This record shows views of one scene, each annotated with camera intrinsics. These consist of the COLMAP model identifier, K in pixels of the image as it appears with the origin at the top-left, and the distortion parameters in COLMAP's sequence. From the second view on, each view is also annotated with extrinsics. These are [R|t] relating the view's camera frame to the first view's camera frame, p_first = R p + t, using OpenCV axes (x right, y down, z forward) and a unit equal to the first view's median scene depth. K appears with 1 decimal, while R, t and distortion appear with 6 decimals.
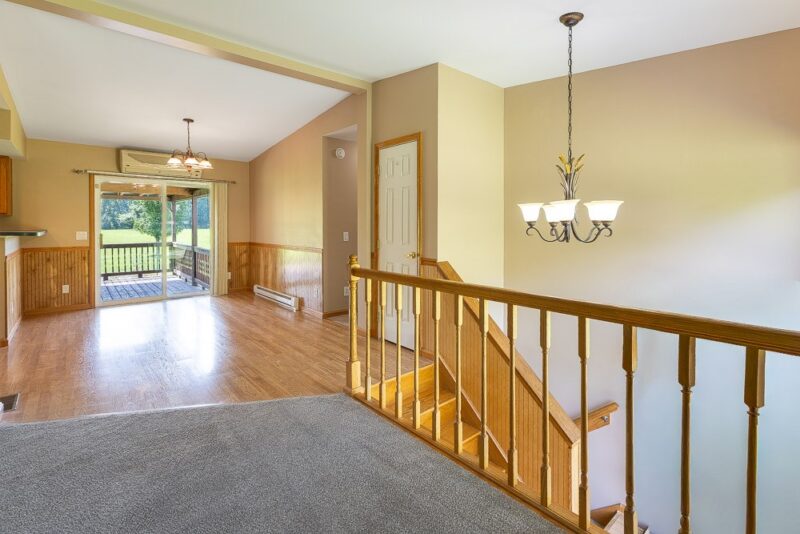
lens RADIAL K [[380.5, 0, 400.2], [0, 380.5, 231.4], [0, 0, 1]] dist [-0.001344, 0.000021]
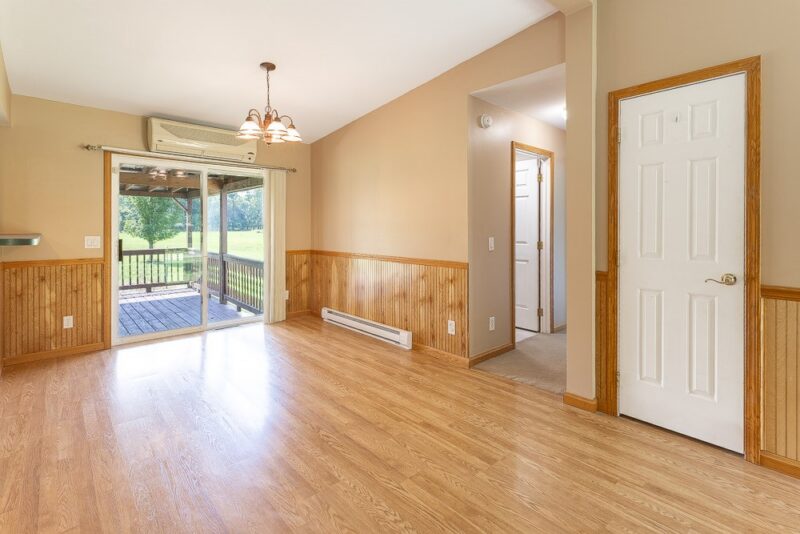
lens RADIAL K [[380.5, 0, 400.2], [0, 380.5, 231.4], [0, 0, 1]] dist [-0.001344, 0.000021]
pose [[0.999467, 0.001063, 0.032632, -0.274452], [-0.000794, 0.999966, -0.008225, -0.002624], [-0.032640, 0.008195, 0.999434, 0.268026]]
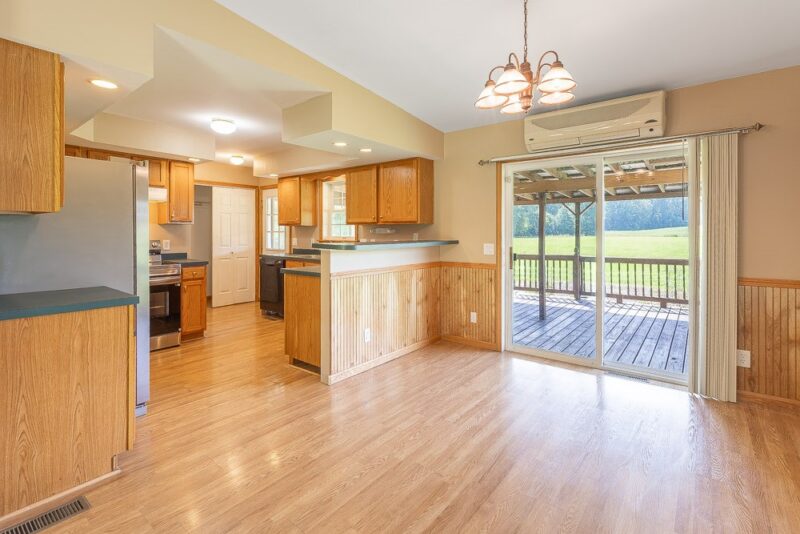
lens RADIAL K [[380.5, 0, 400.2], [0, 380.5, 231.4], [0, 0, 1]] dist [-0.001344, 0.000021]
pose [[0.187234, -0.004918, -0.982303, -0.129055], [-0.012395, 0.999896, -0.007368, -0.013422], [0.982237, 0.013555, 0.187153, 0.611560]]
